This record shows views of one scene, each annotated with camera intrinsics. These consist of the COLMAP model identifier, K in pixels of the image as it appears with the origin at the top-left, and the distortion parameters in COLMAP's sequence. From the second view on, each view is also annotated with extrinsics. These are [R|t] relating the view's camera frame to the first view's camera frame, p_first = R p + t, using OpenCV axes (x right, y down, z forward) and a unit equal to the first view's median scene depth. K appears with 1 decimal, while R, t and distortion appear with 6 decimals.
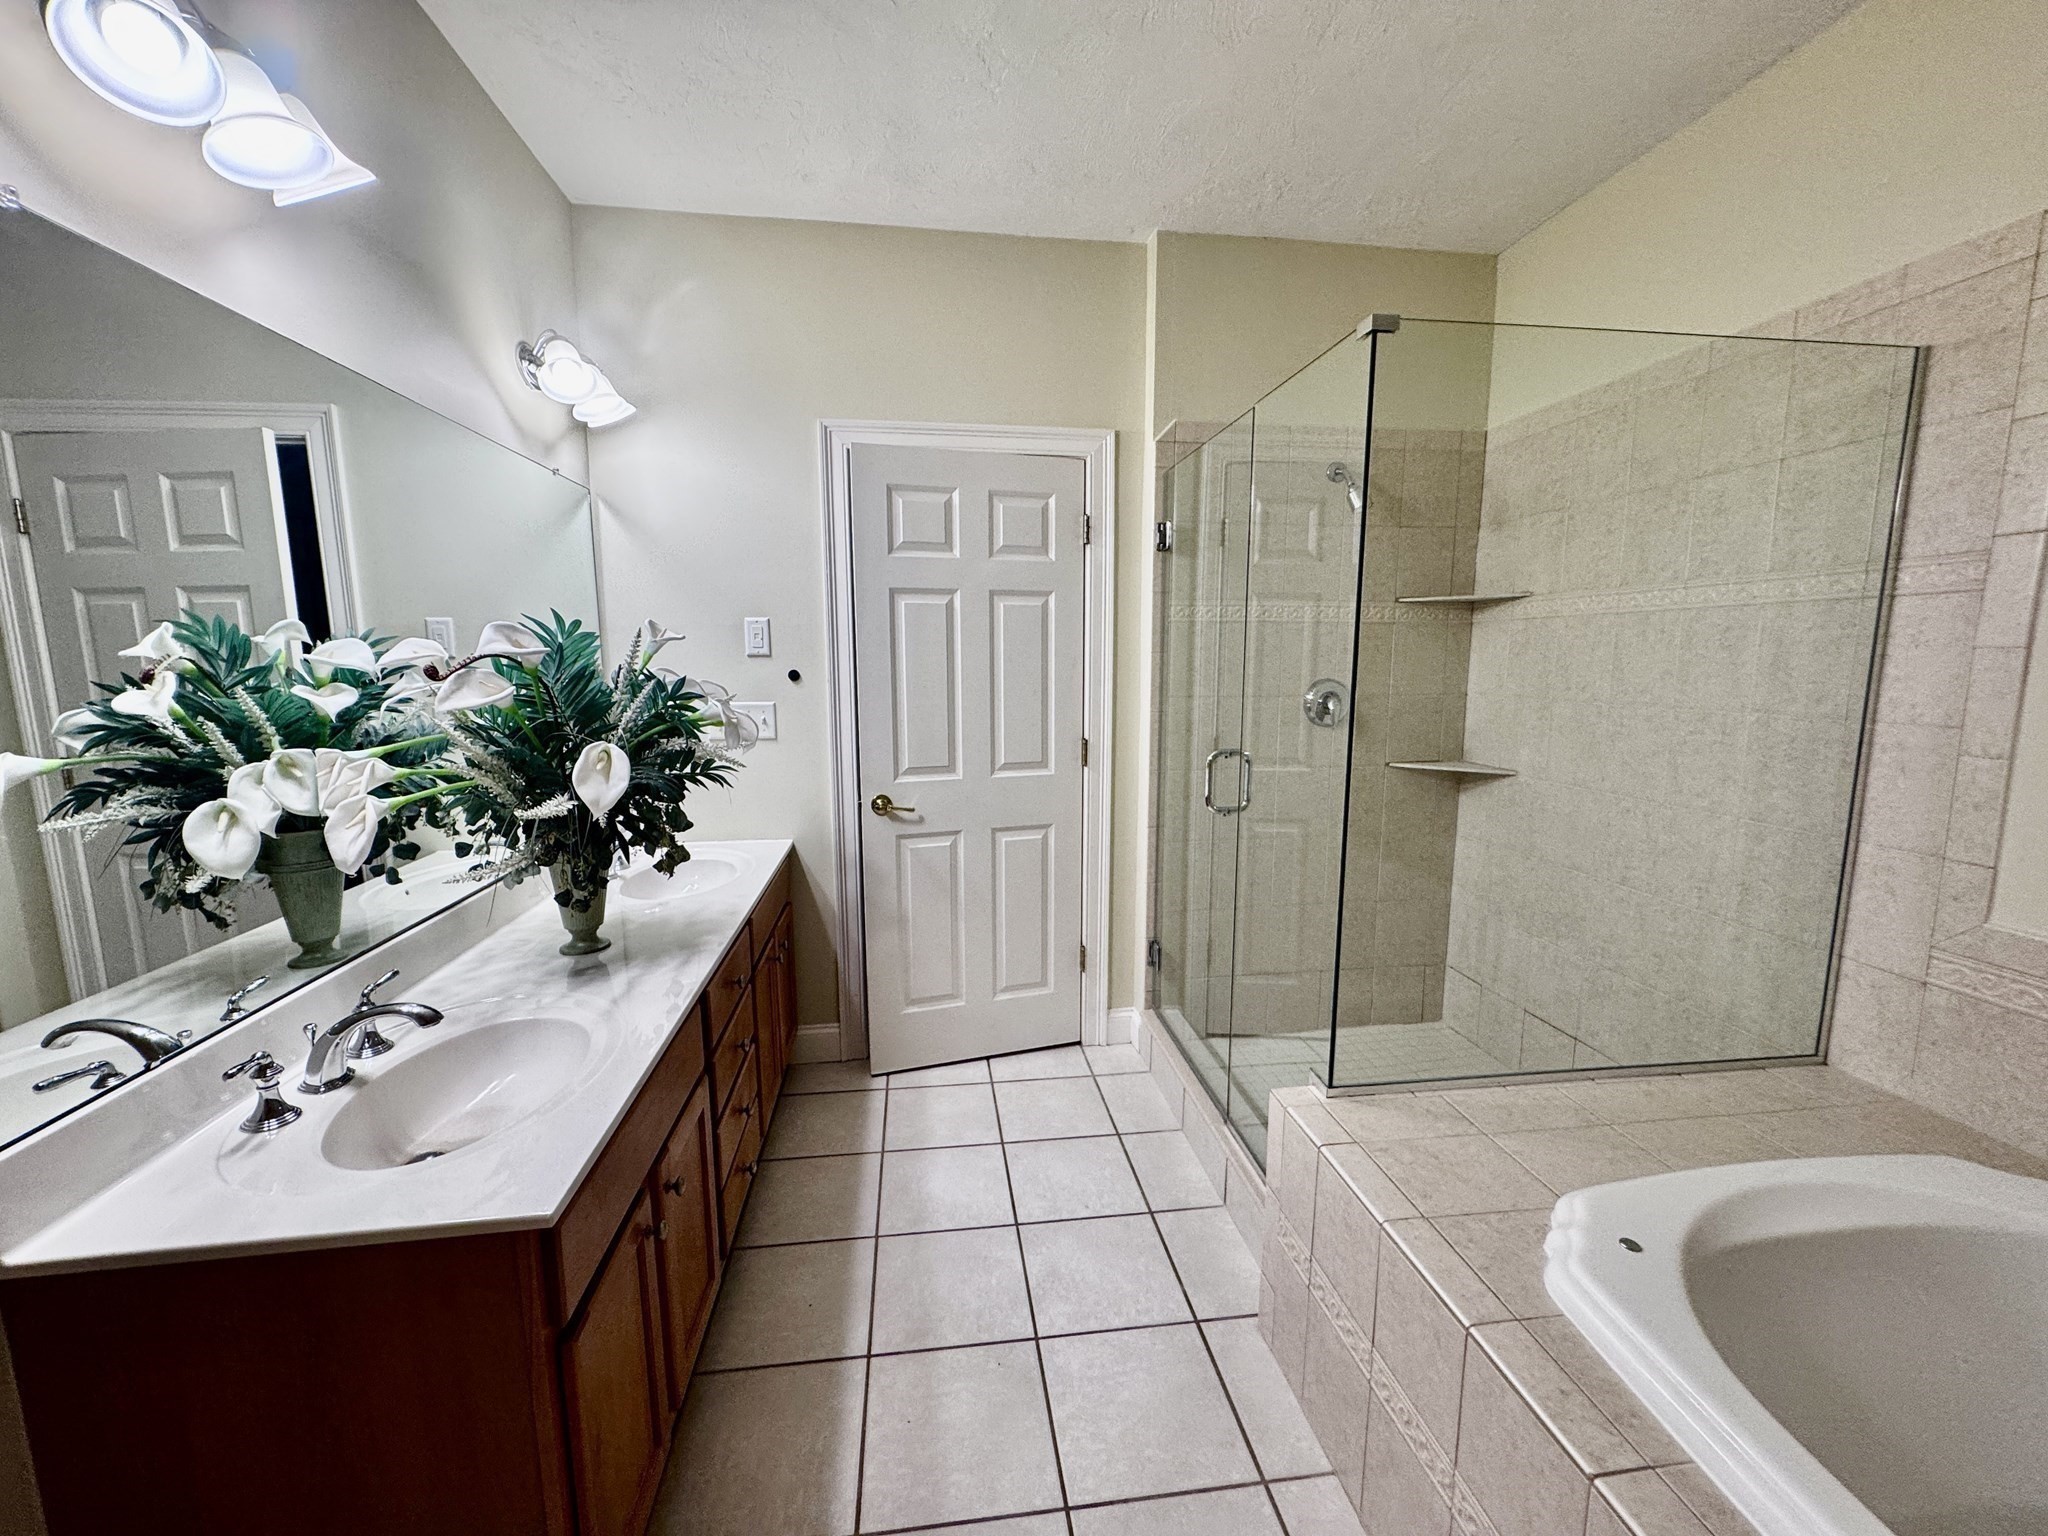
lens RADIAL K [[823.5, 0, 1021.8], [0, 823.5, 765.5], [0, 0, 1]] dist [-0.000247, 0.001125]
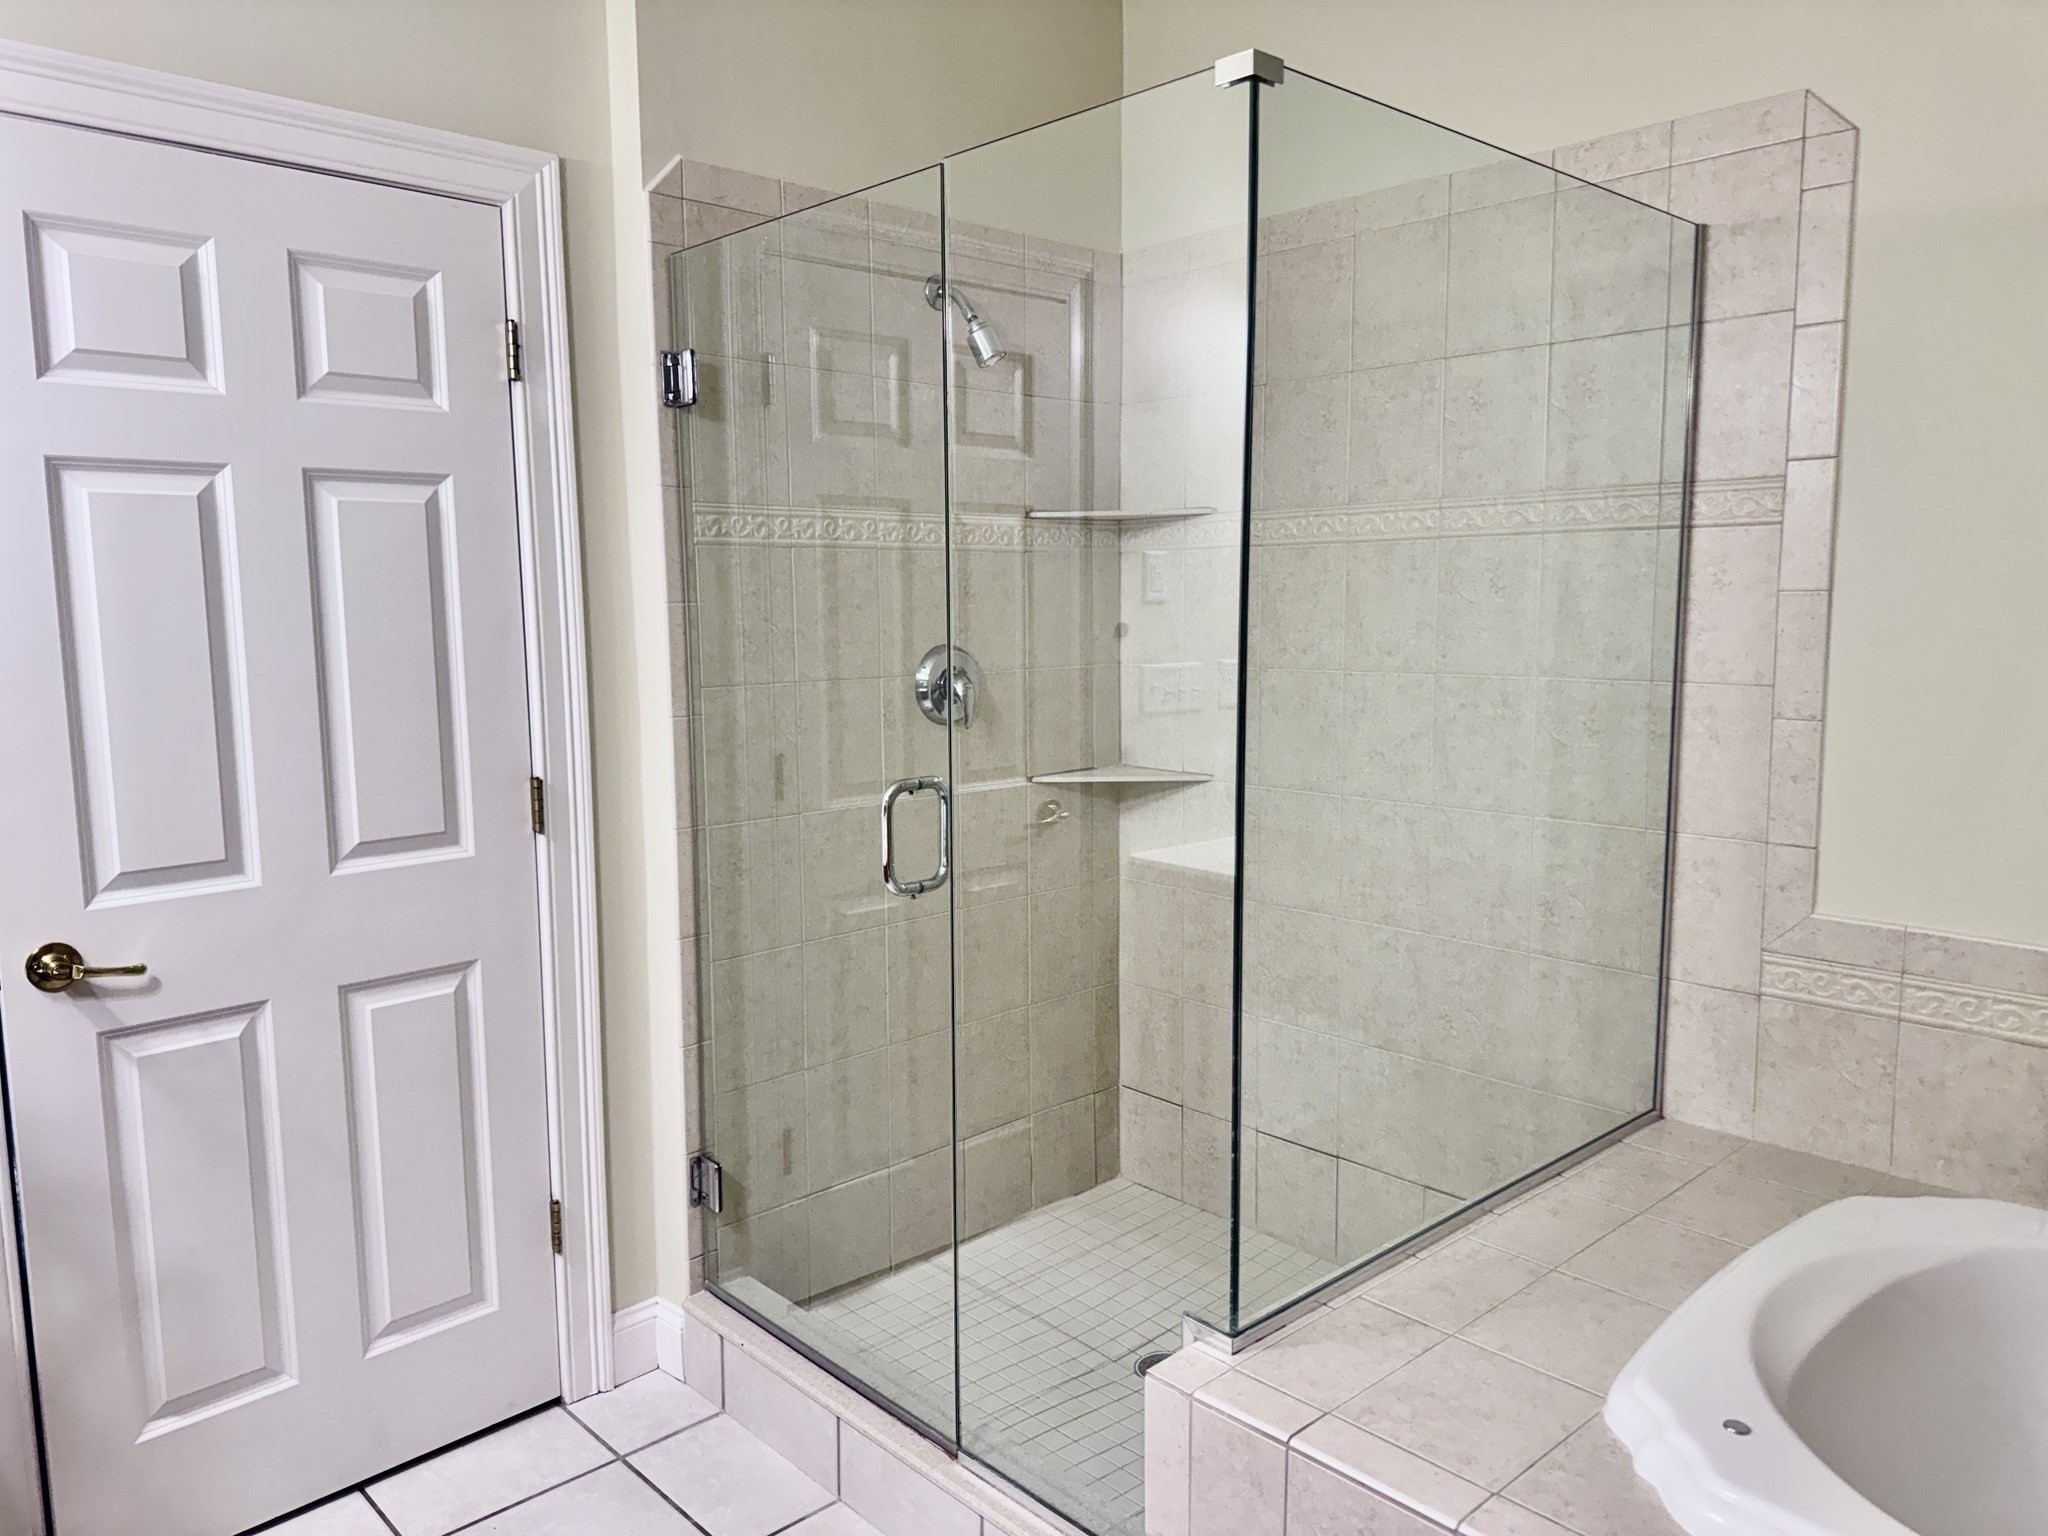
lens RADIAL K [[1459.9, 0, 1015.3], [0, 1459.9, 767.5], [0, 0, 1]] dist [0.010688, -0.014856]
pose [[0.819043, -0.074410, 0.568886, -0.299592], [0.083871, 0.996431, 0.009581, -0.036108], [-0.567568, 0.039866, 0.822361, 0.187762]]
